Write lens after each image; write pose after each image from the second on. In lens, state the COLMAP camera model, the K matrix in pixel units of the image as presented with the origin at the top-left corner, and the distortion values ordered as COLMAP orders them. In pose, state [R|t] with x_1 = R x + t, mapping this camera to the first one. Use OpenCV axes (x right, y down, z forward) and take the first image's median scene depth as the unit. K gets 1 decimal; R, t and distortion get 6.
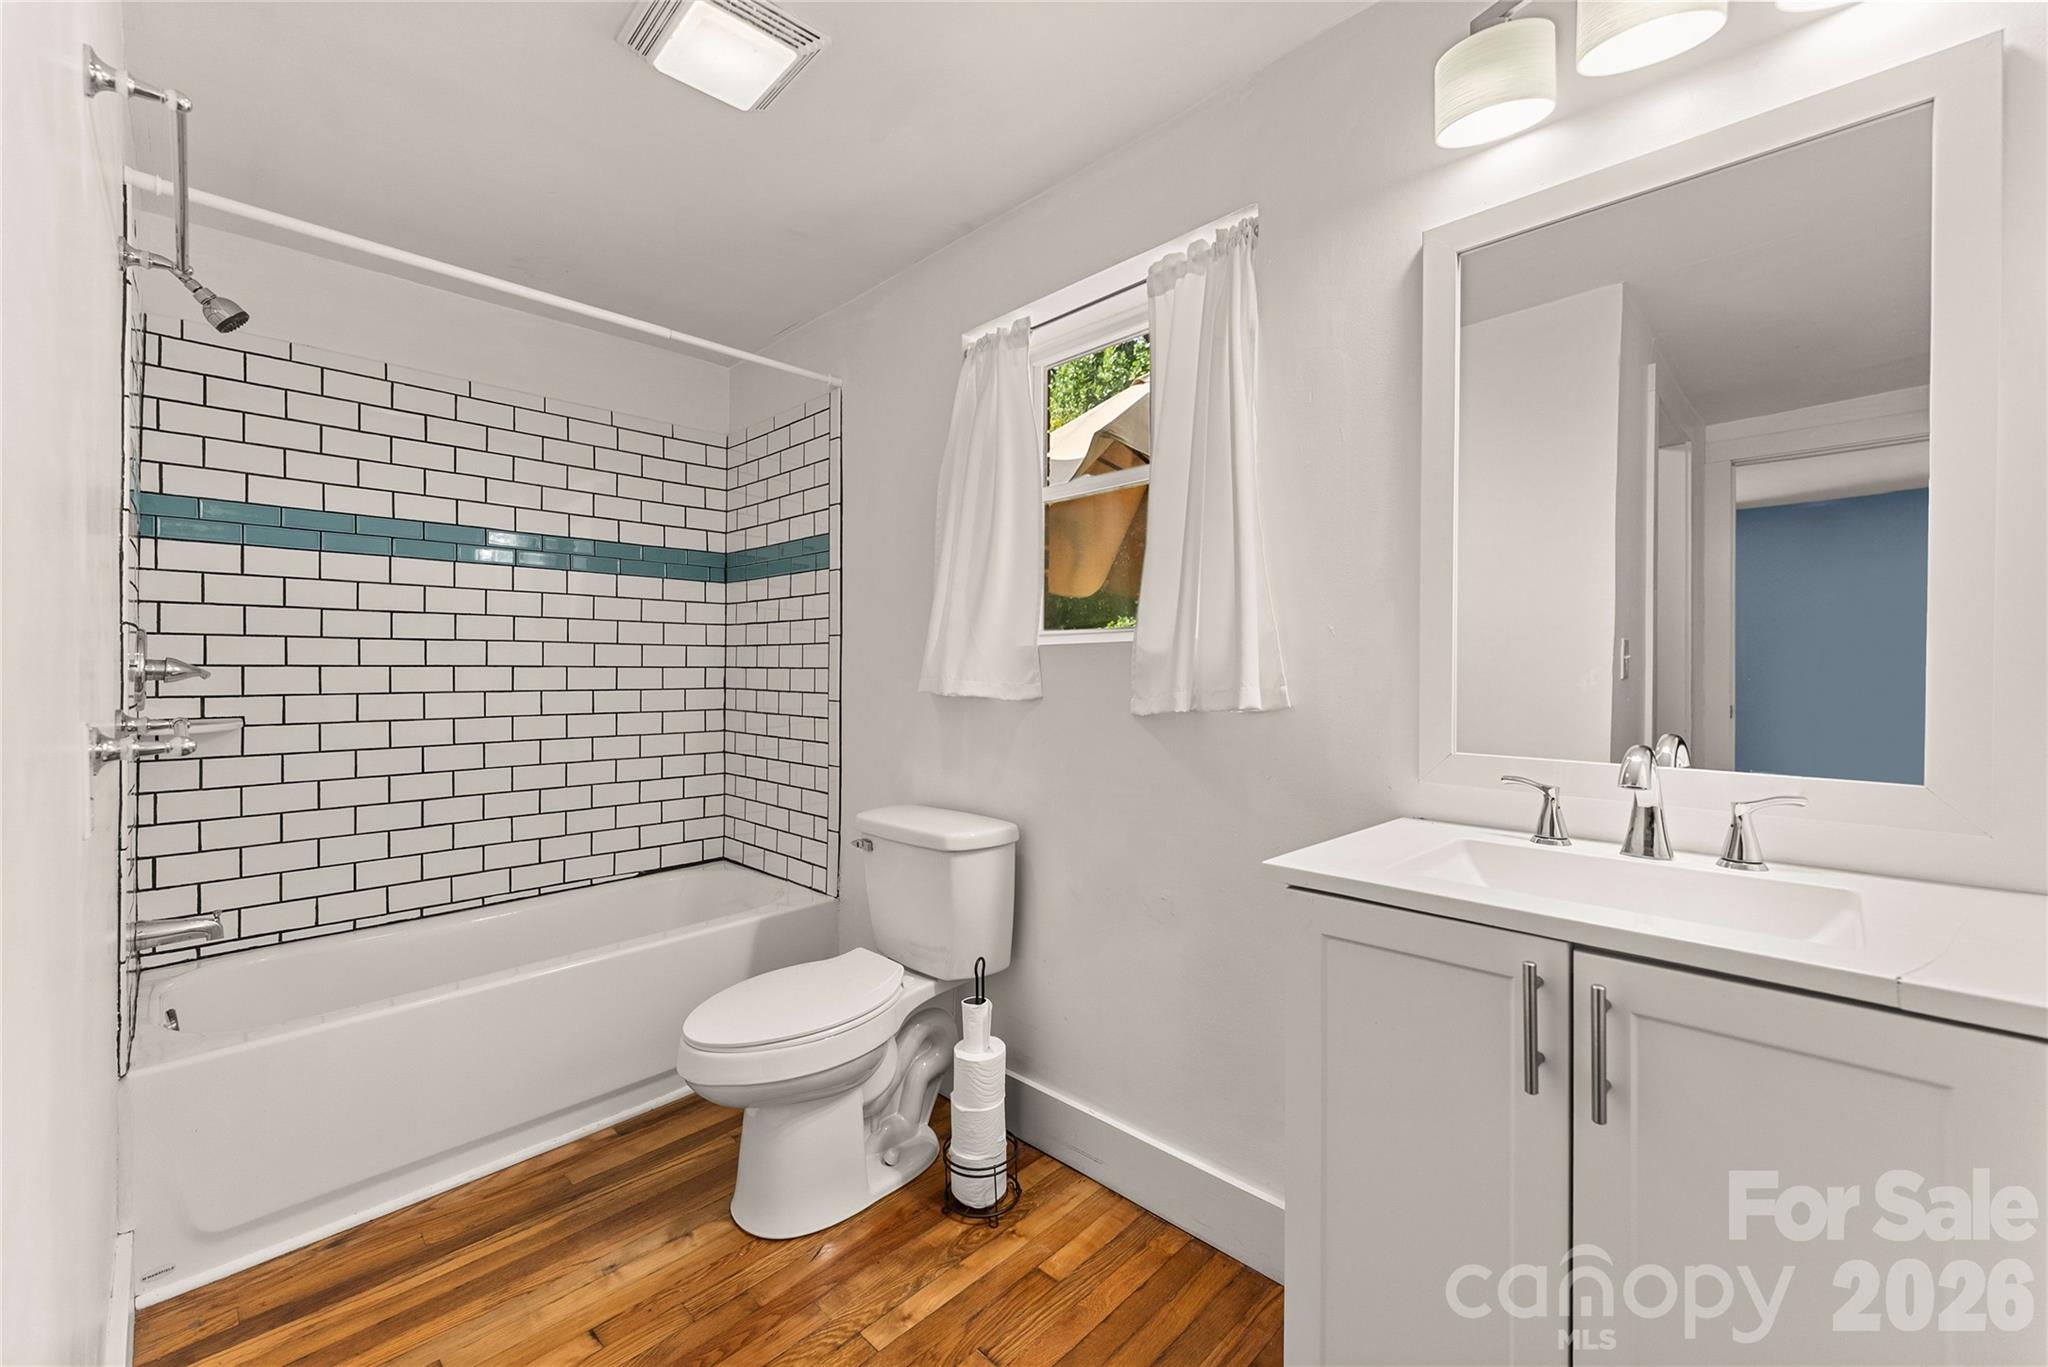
lens RADIAL K [[826.3, 0, 1029.1], [0, 826.3, 663.3], [0, 0, 1]] dist [-0.002466, -0.000446]
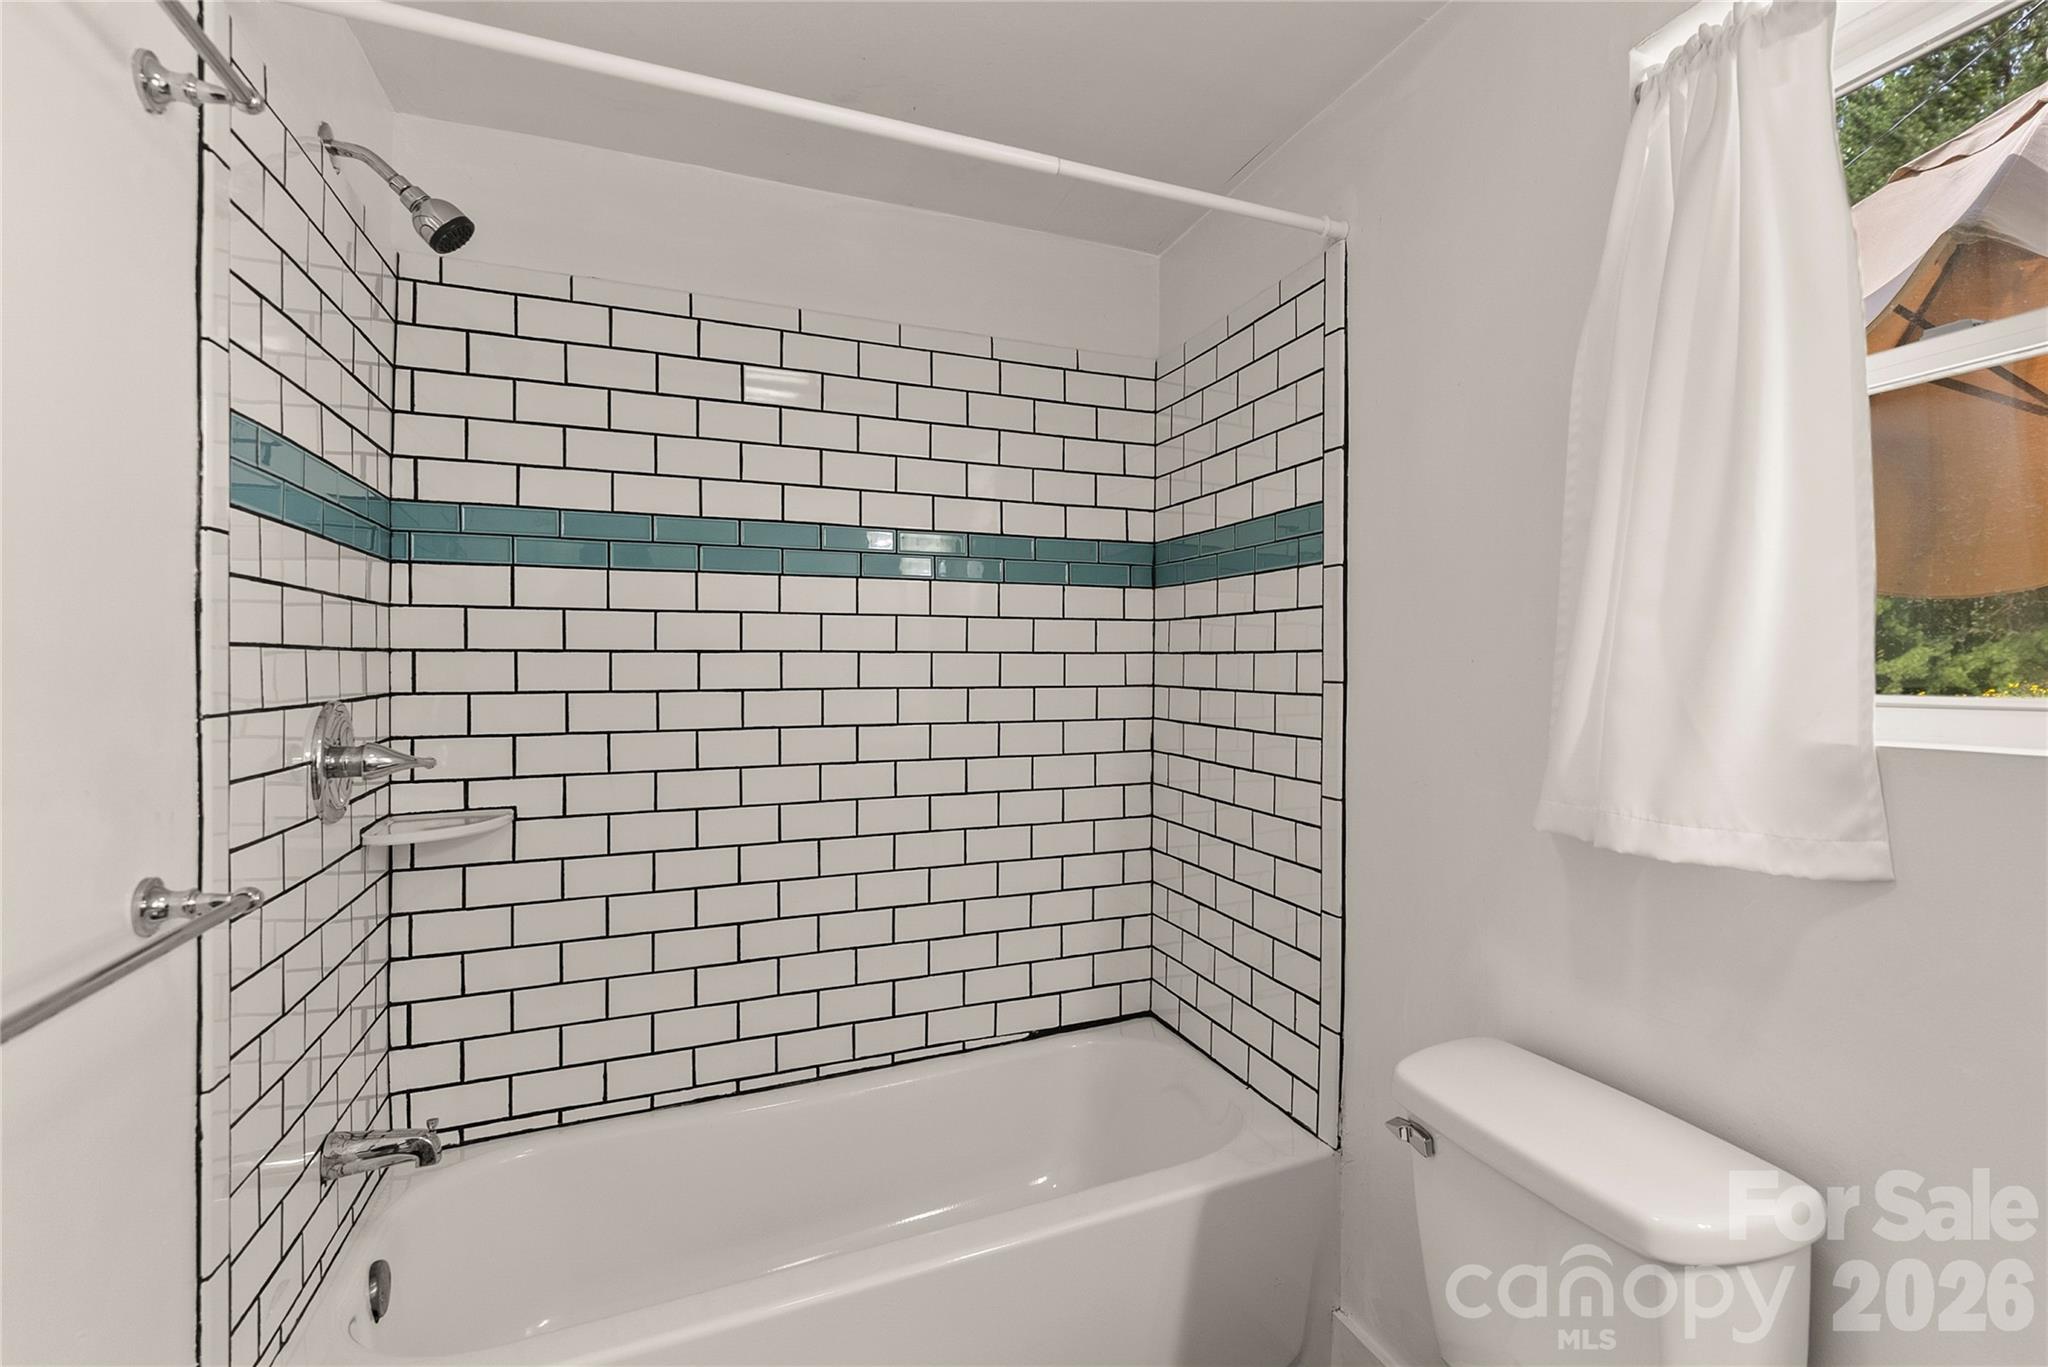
lens RADIAL K [[826.3, 0, 1129.5], [0, 826.3, 639.8], [0, 0, 1]] dist [-0.002466, -0.000446]
pose [[0.924124, 0.003172, -0.382080, -0.165080], [-0.000390, 0.999973, 0.007358, -0.074137], [0.382092, -0.006651, 0.924100, 0.473594]]
